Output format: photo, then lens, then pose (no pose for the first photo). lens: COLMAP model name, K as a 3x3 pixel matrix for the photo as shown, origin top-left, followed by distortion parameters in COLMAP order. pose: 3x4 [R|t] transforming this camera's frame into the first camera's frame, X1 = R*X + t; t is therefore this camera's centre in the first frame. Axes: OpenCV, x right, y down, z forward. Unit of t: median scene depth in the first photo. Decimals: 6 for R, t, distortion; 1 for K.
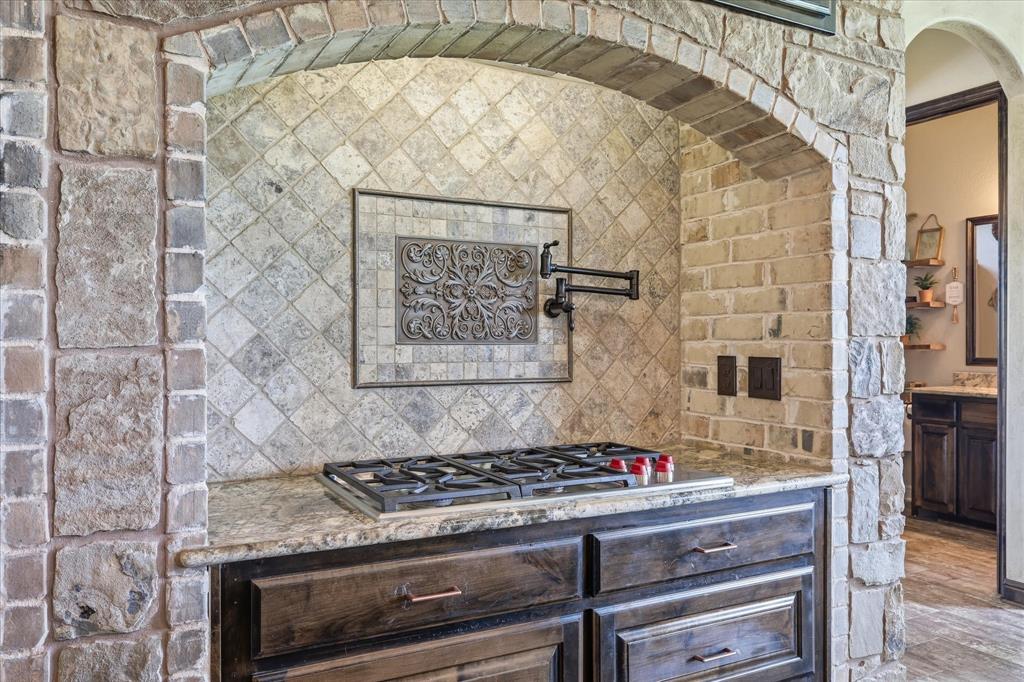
lens RADIAL K [[758.4, 0, 510.0], [0, 758.4, 342.1], [0, 0, 1]] dist [-0.004230, 0.002962]
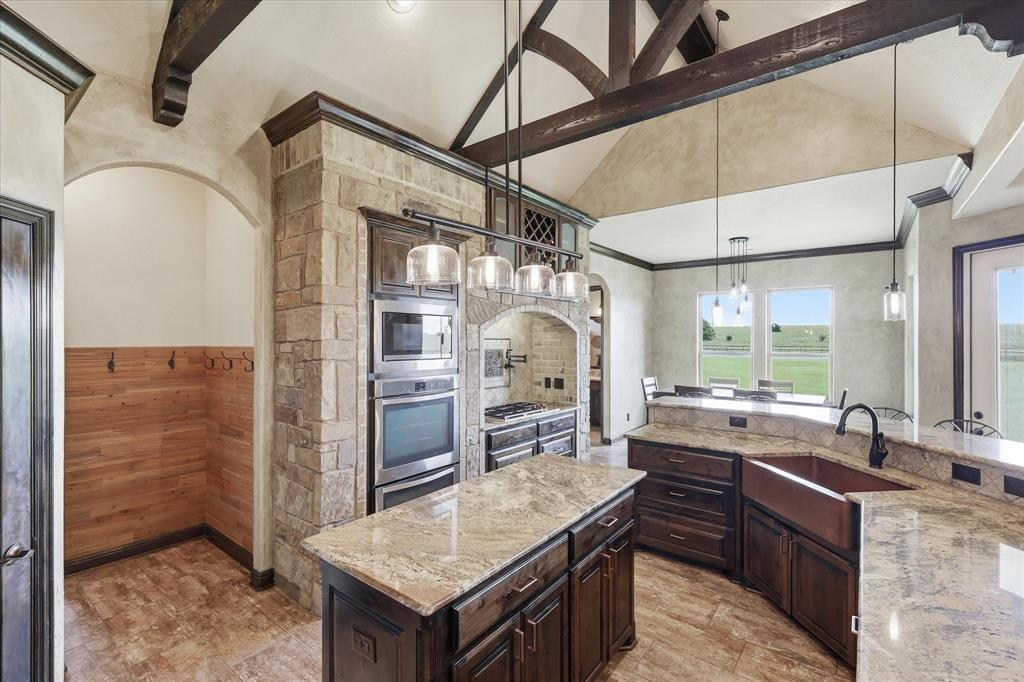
lens RADIAL K [[445.4, 0, 508.7], [0, 445.4, 341.5], [0, 0, 1]] dist [-0.000756, 0.001451]
pose [[0.917899, 0.000195, 0.396815, -0.853287], [0.000604, 0.999998, -0.001890, -0.173911], [-0.396814, 0.001974, 0.917897, -1.056257]]
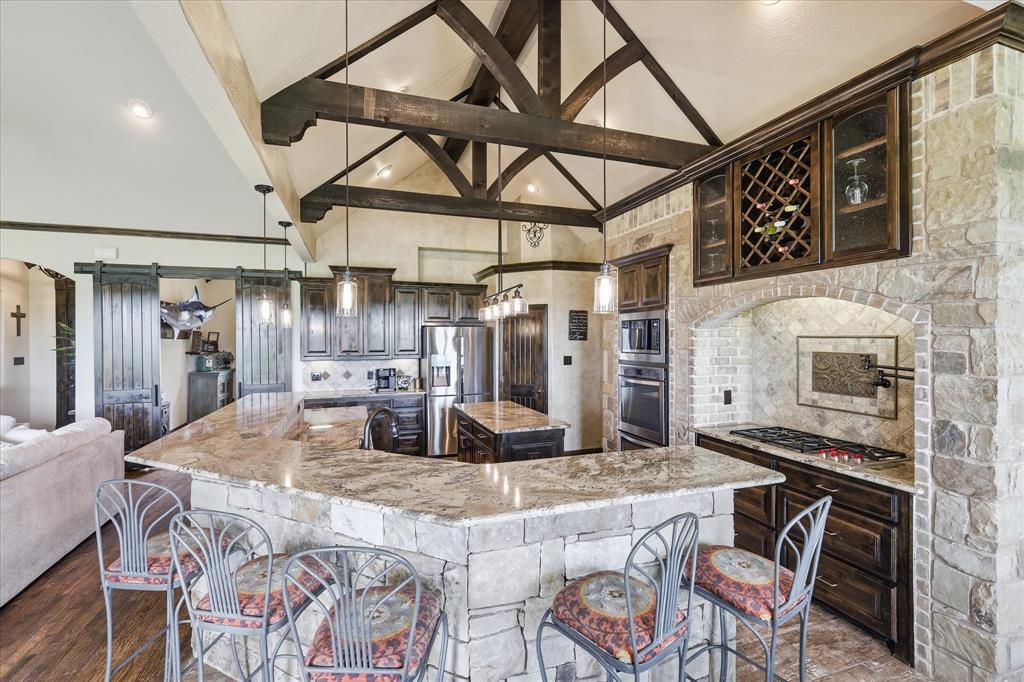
lens RADIAL K [[445.4, 0, 509.7], [0, 445.4, 339.2], [0, 0, 1]] dist [-0.000756, 0.001451]
pose [[-0.158938, 0.004929, -0.987276, 1.588493], [0.000439, 0.999988, 0.004922, -0.190889], [0.987288, 0.000348, -0.158939, 0.174288]]
